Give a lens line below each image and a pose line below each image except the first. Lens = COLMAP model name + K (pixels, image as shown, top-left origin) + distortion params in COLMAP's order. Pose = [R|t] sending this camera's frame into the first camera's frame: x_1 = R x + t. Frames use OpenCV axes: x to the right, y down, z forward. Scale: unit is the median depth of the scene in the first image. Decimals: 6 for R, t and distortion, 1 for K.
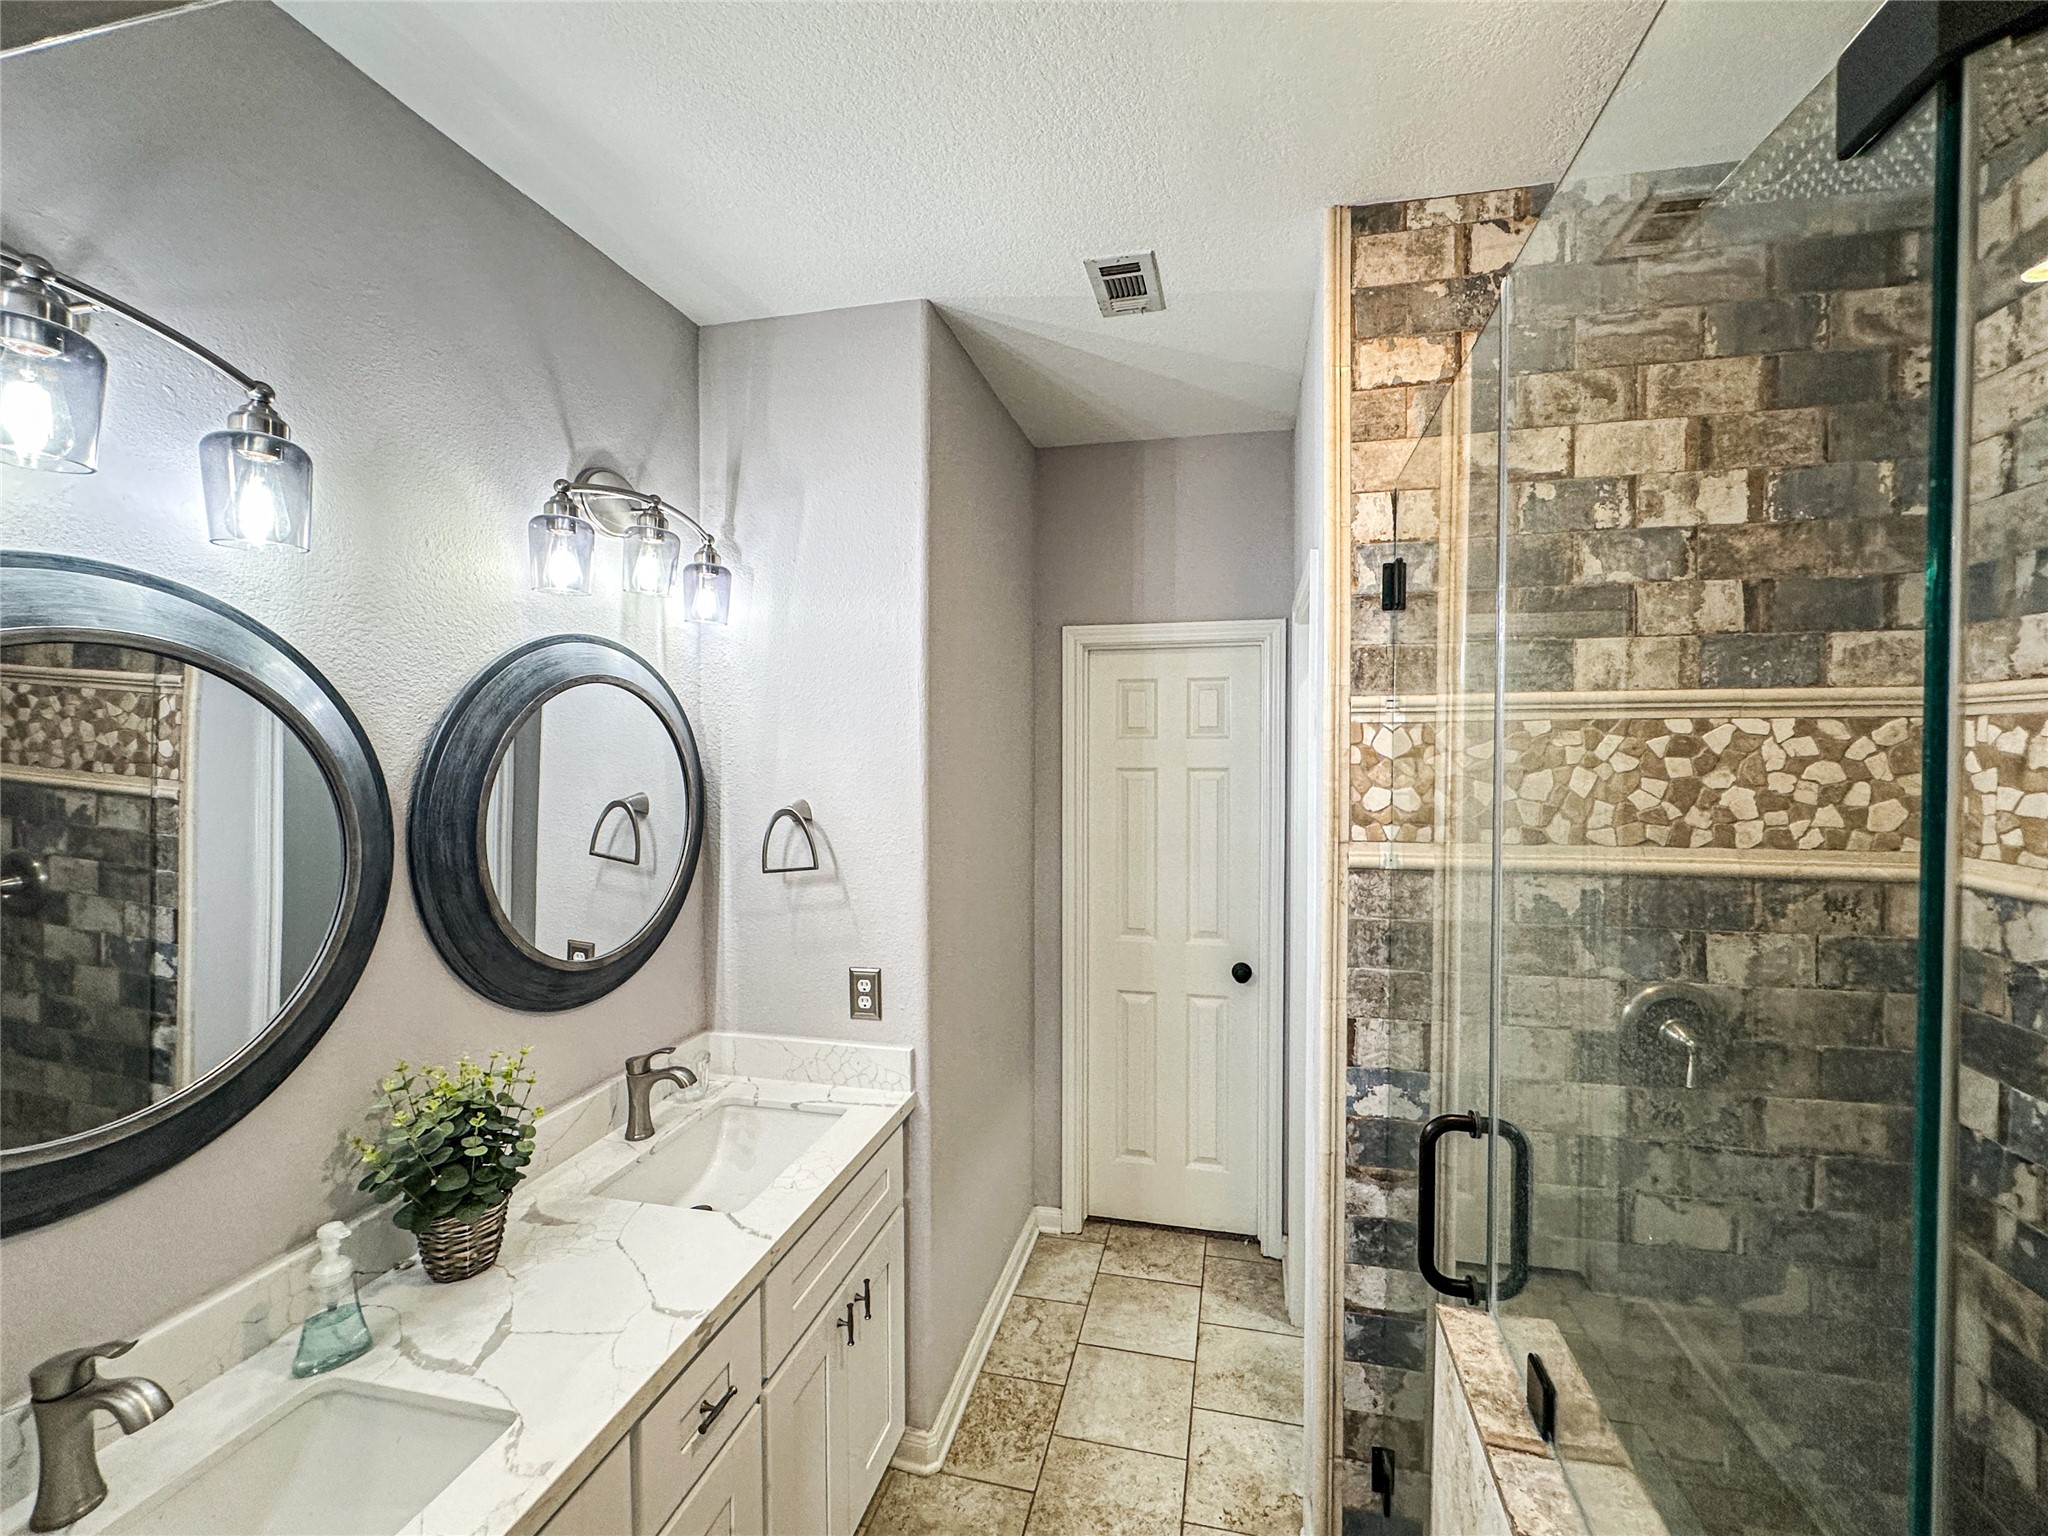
lens RADIAL K [[834.2, 0, 1032.9], [0, 834.2, 755.5], [0, 0, 1]] dist [-0.001699, -0.000116]
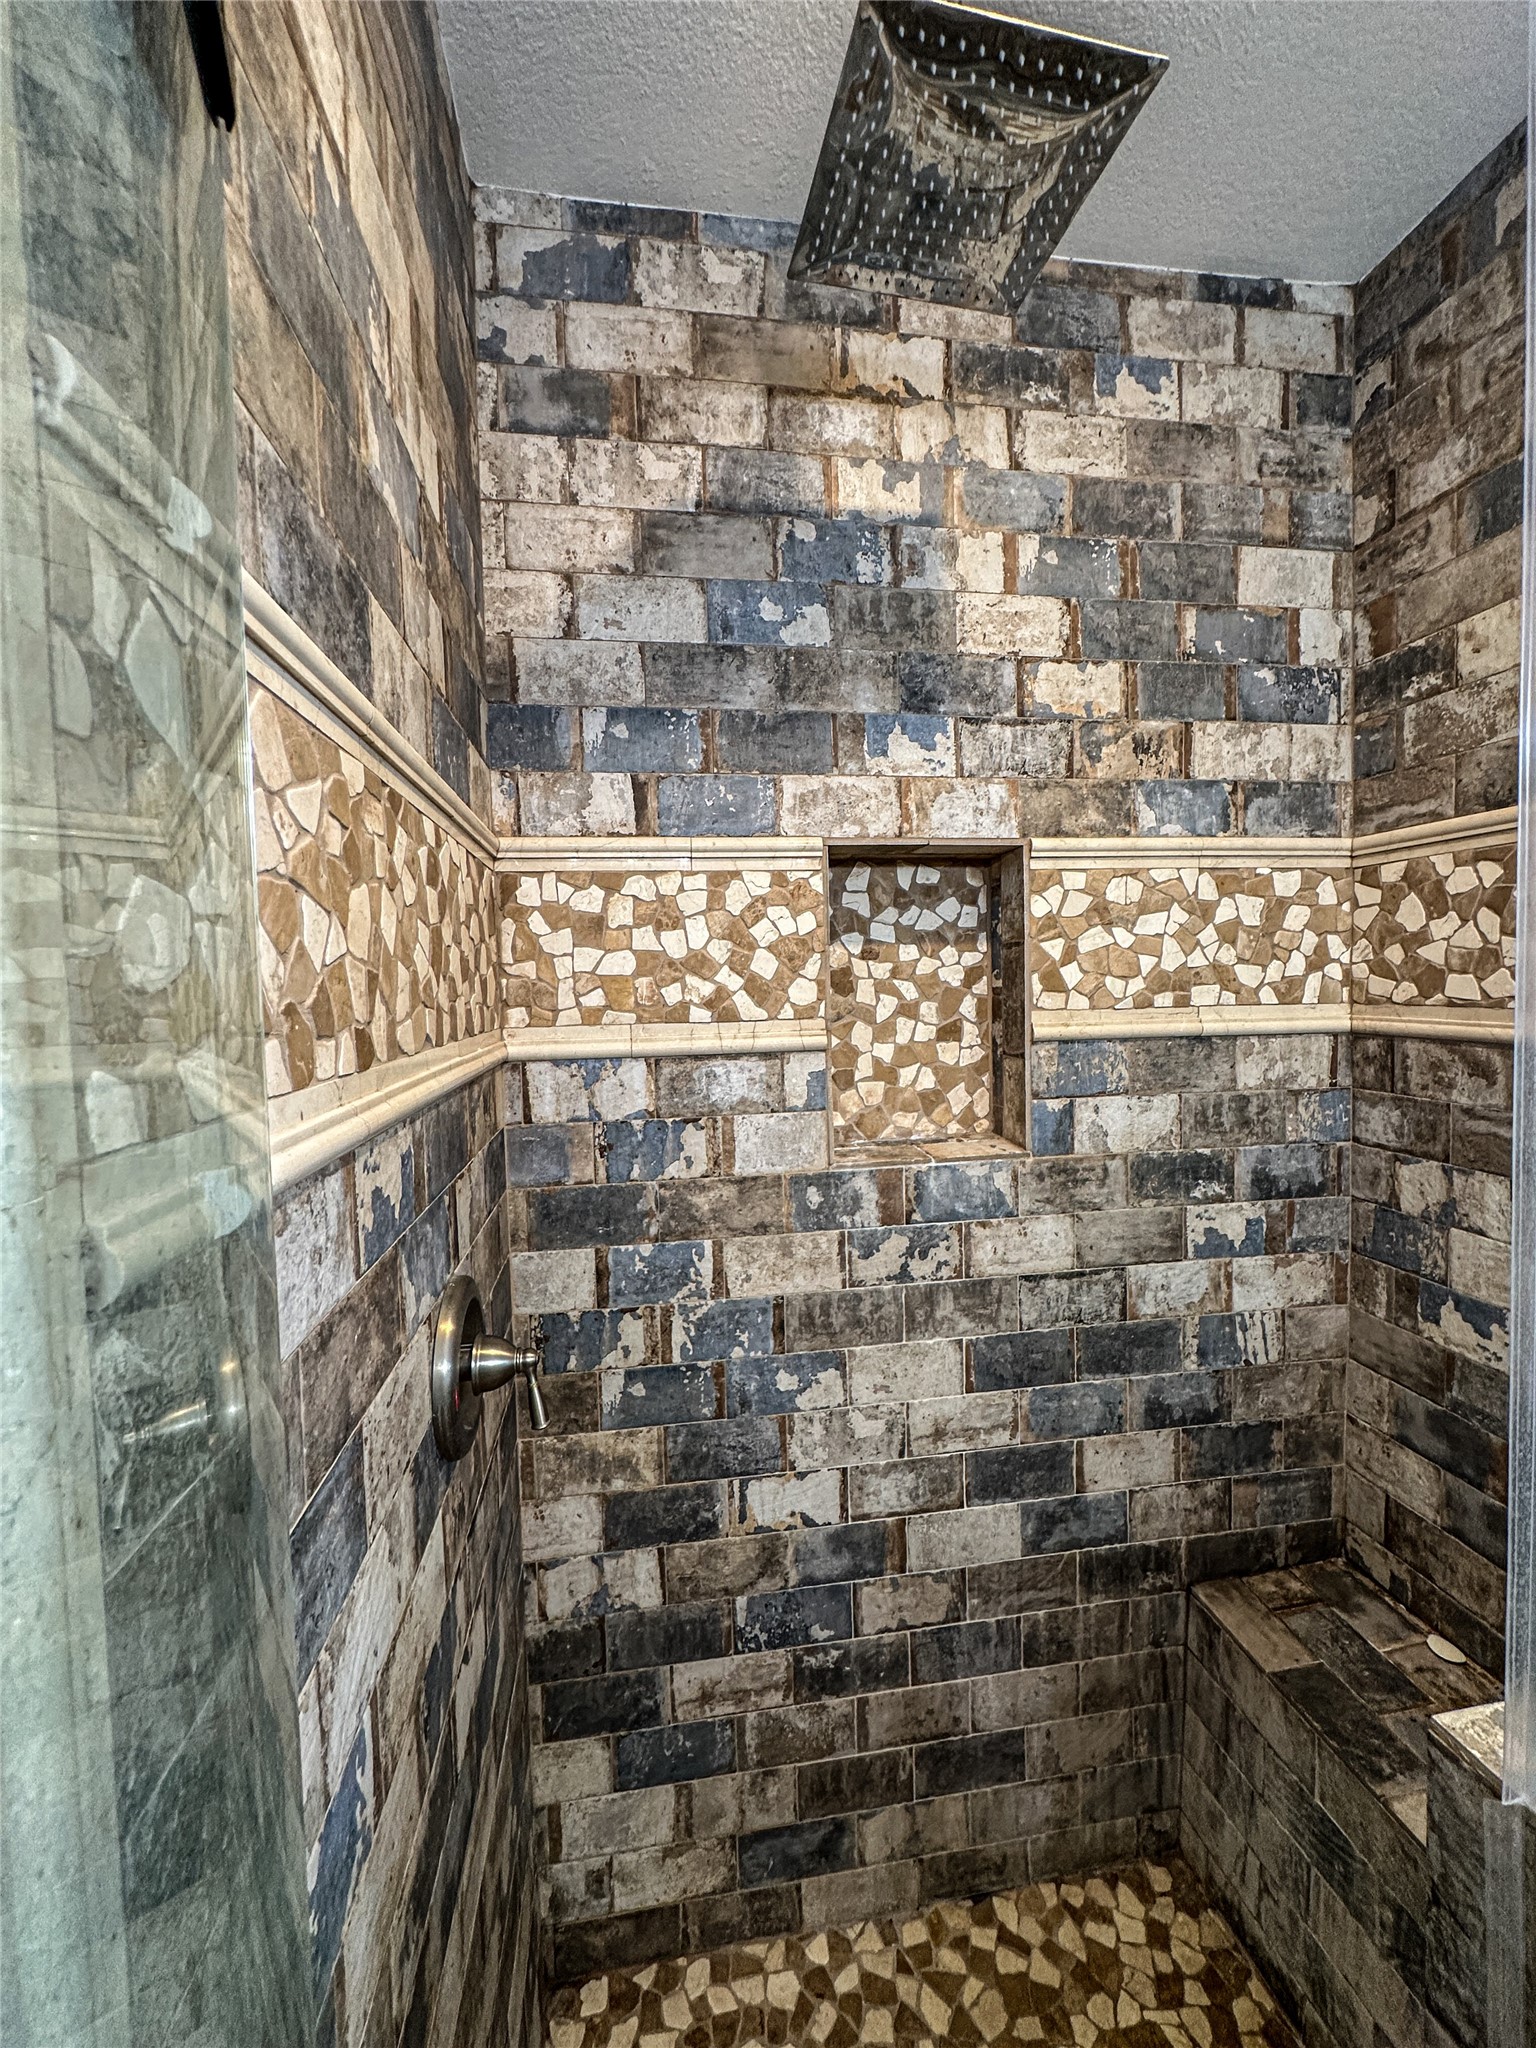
lens RADIAL K [[834.2, 0, 763.8], [0, 834.2, 1026.8], [0, 0, 1]] dist [-0.001699, -0.000116]
pose [[-0.376780, -0.037347, 0.925550, 0.184130], [0.036019, 0.997840, 0.054927, 0.085440], [-0.925602, 0.054033, -0.374621, 1.182748]]
